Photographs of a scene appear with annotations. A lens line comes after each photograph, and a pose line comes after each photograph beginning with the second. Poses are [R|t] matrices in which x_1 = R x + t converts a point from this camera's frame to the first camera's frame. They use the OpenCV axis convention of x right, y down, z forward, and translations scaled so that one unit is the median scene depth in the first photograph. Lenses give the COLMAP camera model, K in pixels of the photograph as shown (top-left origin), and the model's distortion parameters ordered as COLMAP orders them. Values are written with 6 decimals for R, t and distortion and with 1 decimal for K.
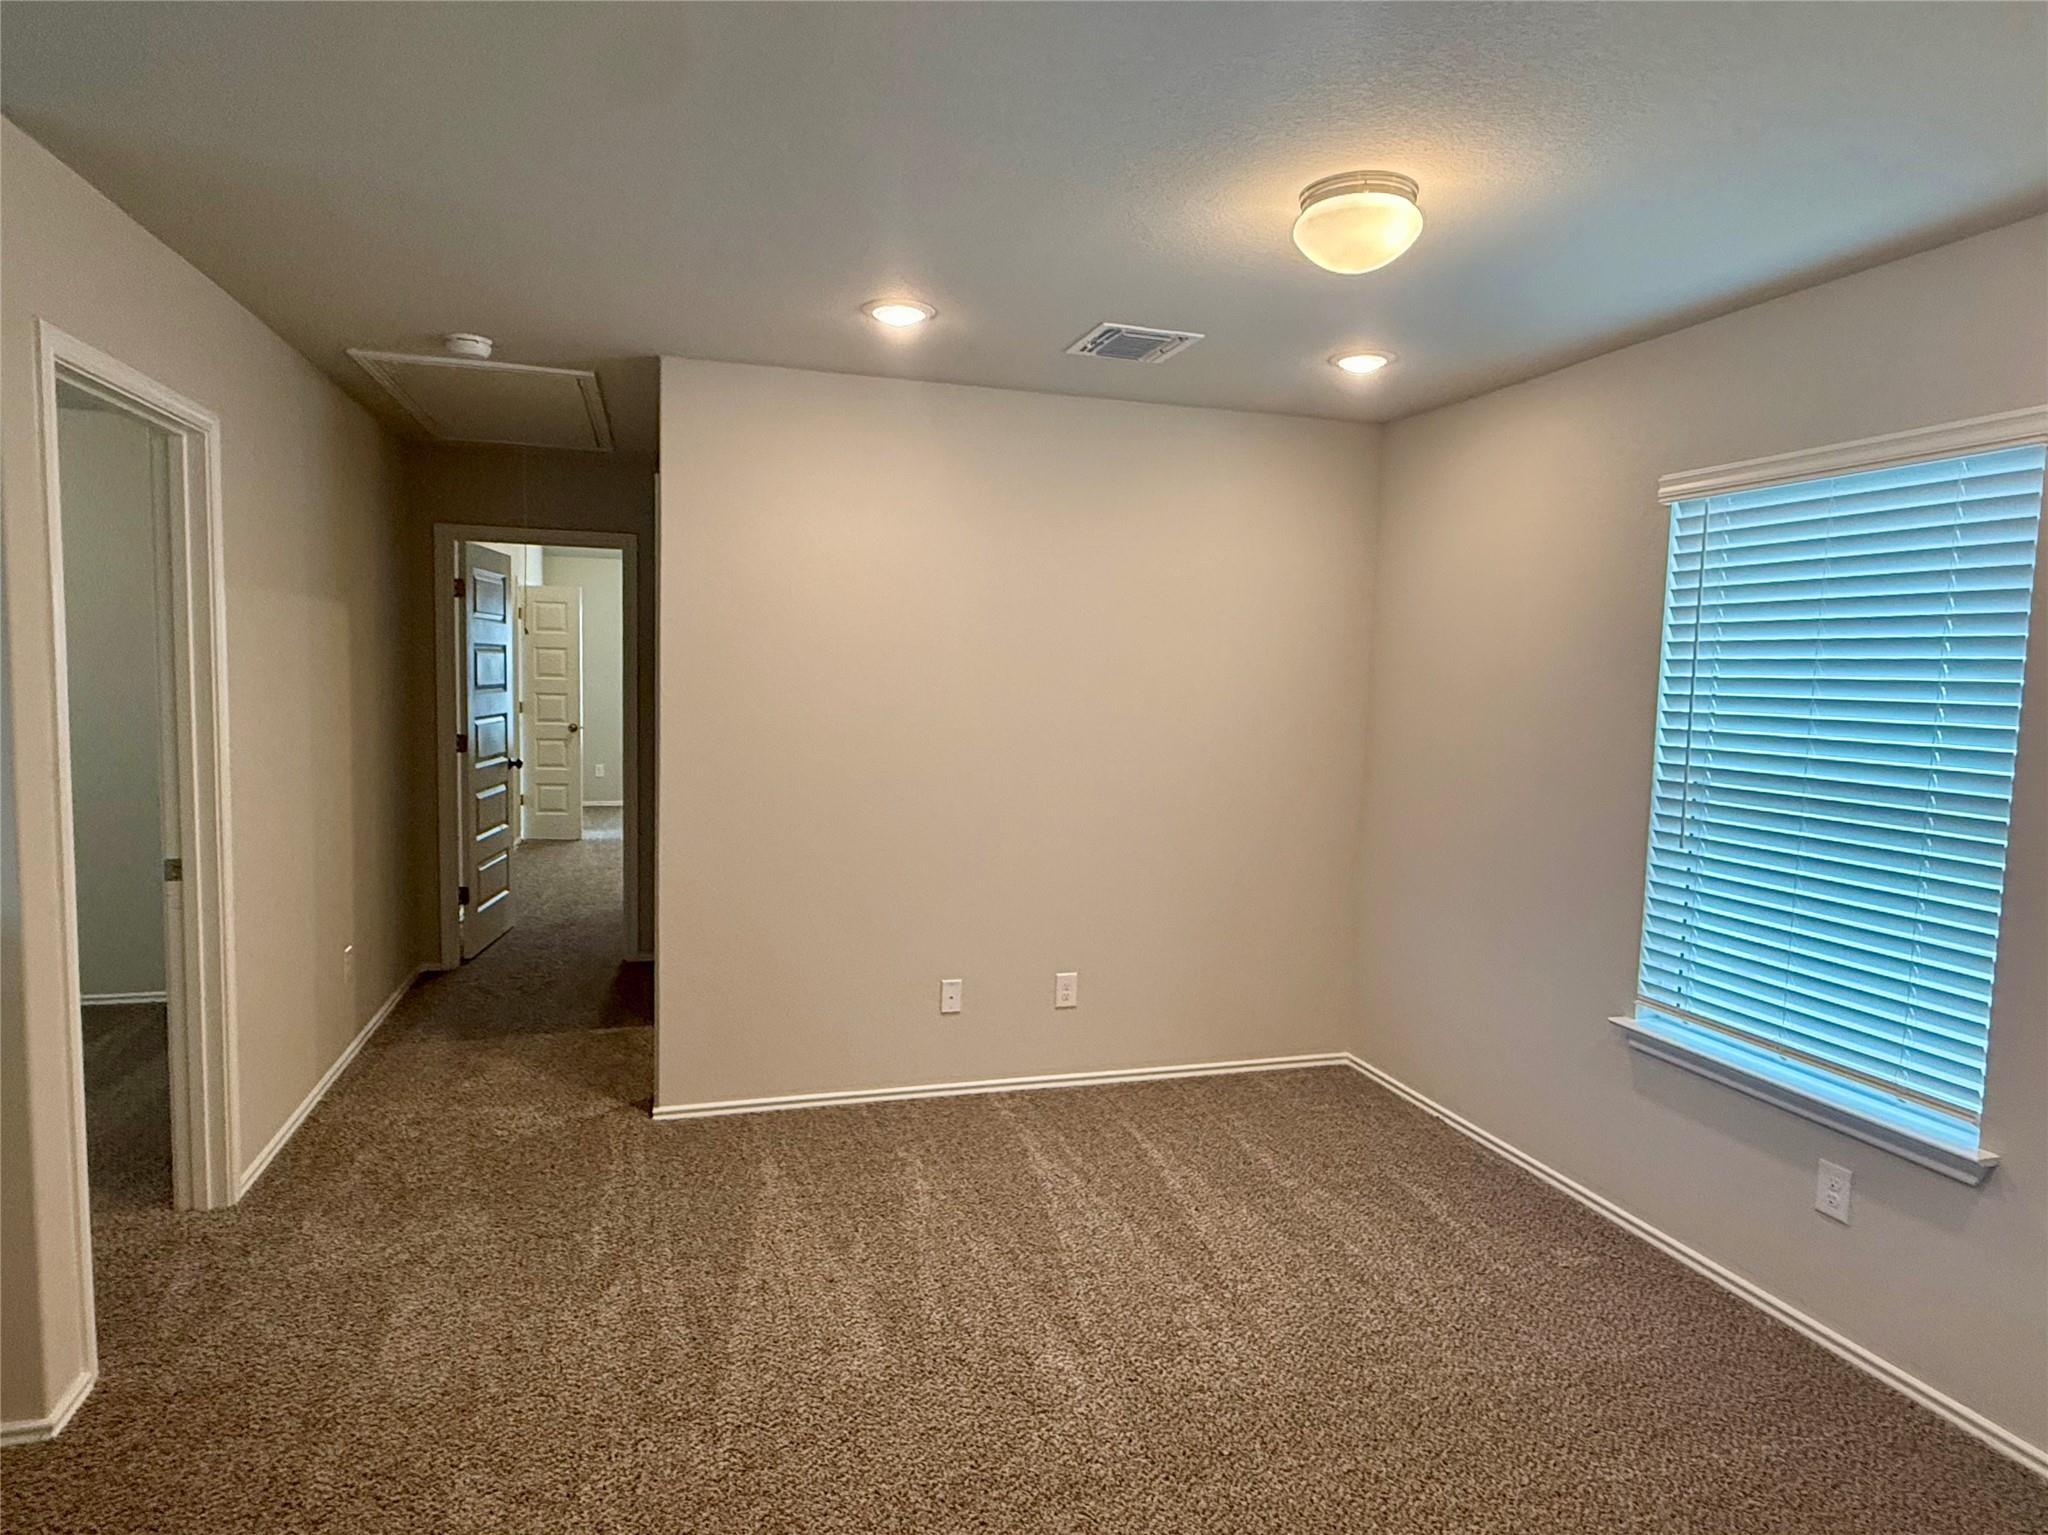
lens RADIAL K [[1170.3, 0, 1024.0], [0, 1170.3, 767.5], [0, 0, 1]] dist [0.001026, -0.000968]
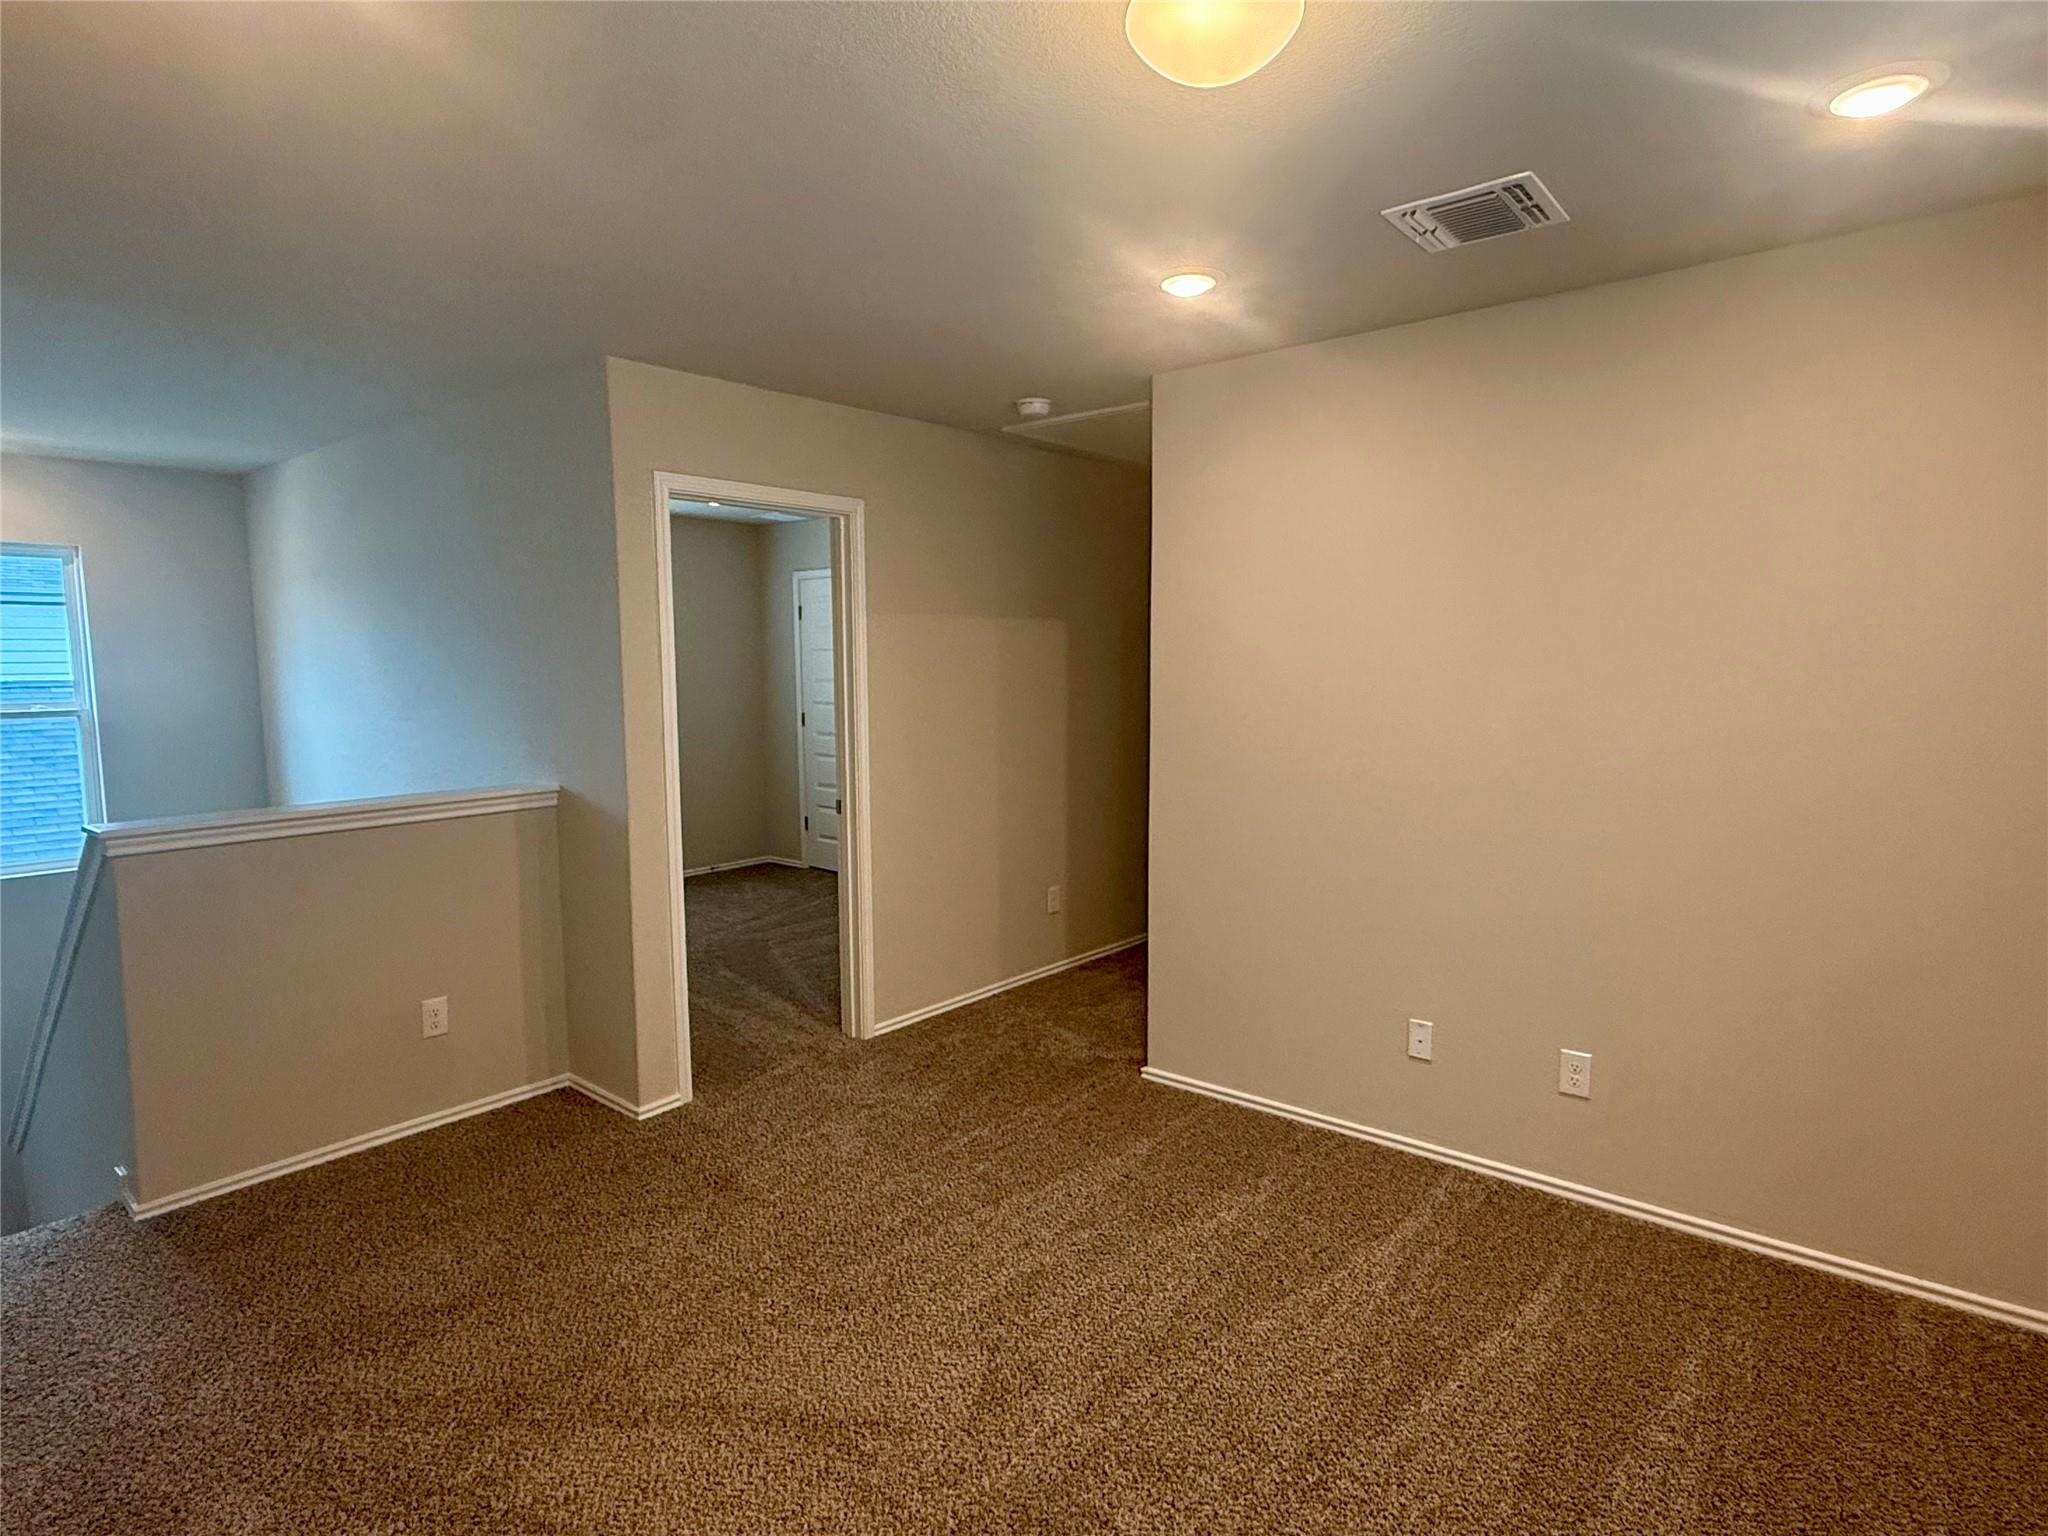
lens RADIAL K [[1114.5, 0, 1024.0], [0, 1114.5, 768.0], [0, 0, 1]] dist [0.001742, 0.000487]
pose [[0.541684, 0.048854, -0.839161, 0.544266], [-0.048637, 0.998459, 0.026733, -0.011990], [0.839174, 0.026334, 0.543225, 0.370799]]
